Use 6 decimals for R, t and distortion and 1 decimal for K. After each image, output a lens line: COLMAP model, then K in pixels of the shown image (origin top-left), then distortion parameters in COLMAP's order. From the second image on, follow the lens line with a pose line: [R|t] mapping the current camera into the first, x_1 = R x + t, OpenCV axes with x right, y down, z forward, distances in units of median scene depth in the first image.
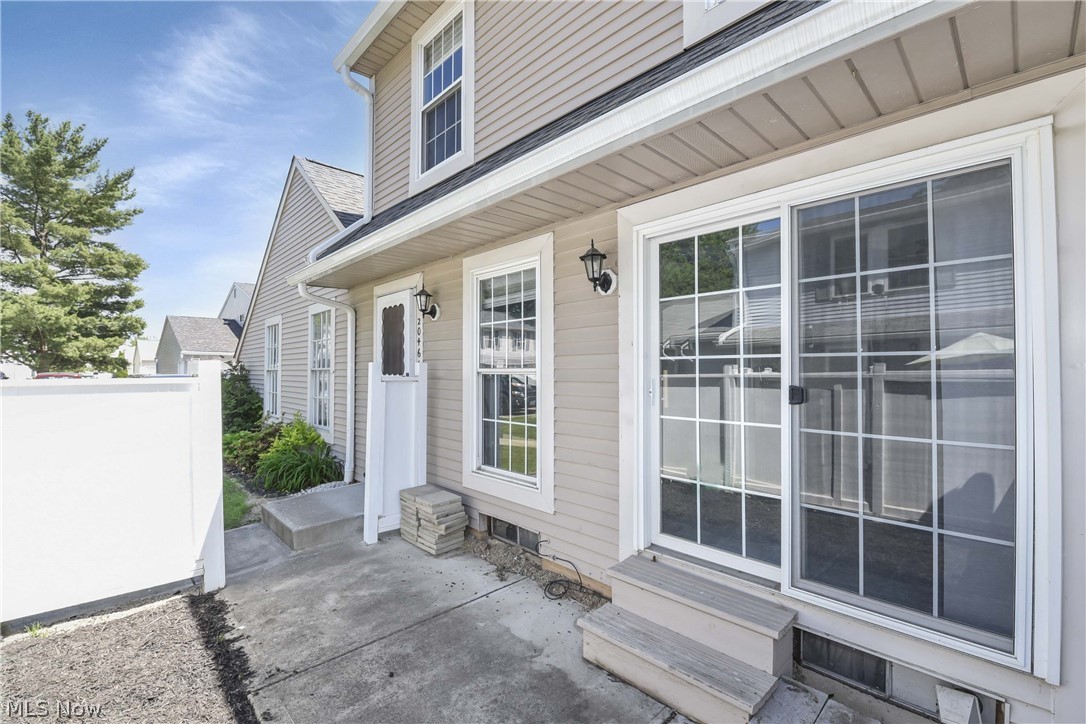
lens RADIAL K [[469.4, 0, 543.0], [0, 469.4, 362.0], [0, 0, 1]] dist [-0.012049, -0.000184]
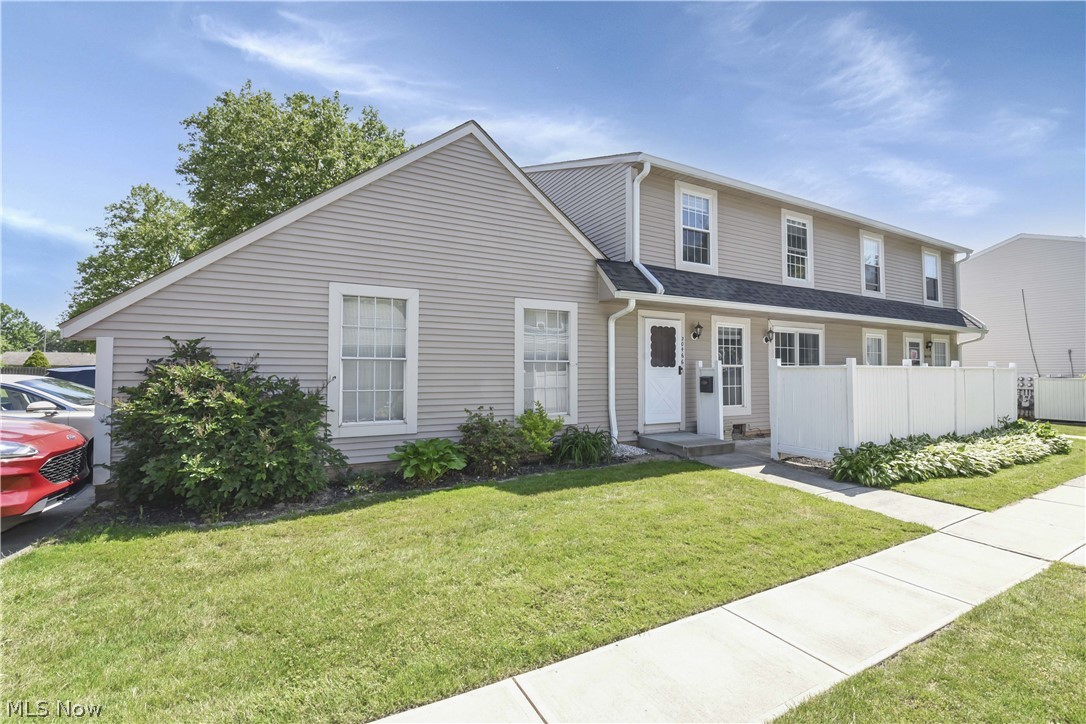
lens RADIAL K [[469.4, 0, 543.0], [0, 469.4, 362.0], [0, 0, 1]] dist [-0.012049, -0.000184]
pose [[0.270549, 0.026490, 0.962342, -2.692317], [-0.016224, 0.999605, -0.022954, 0.074136], [-0.962569, -0.009403, 0.270872, 1.238828]]
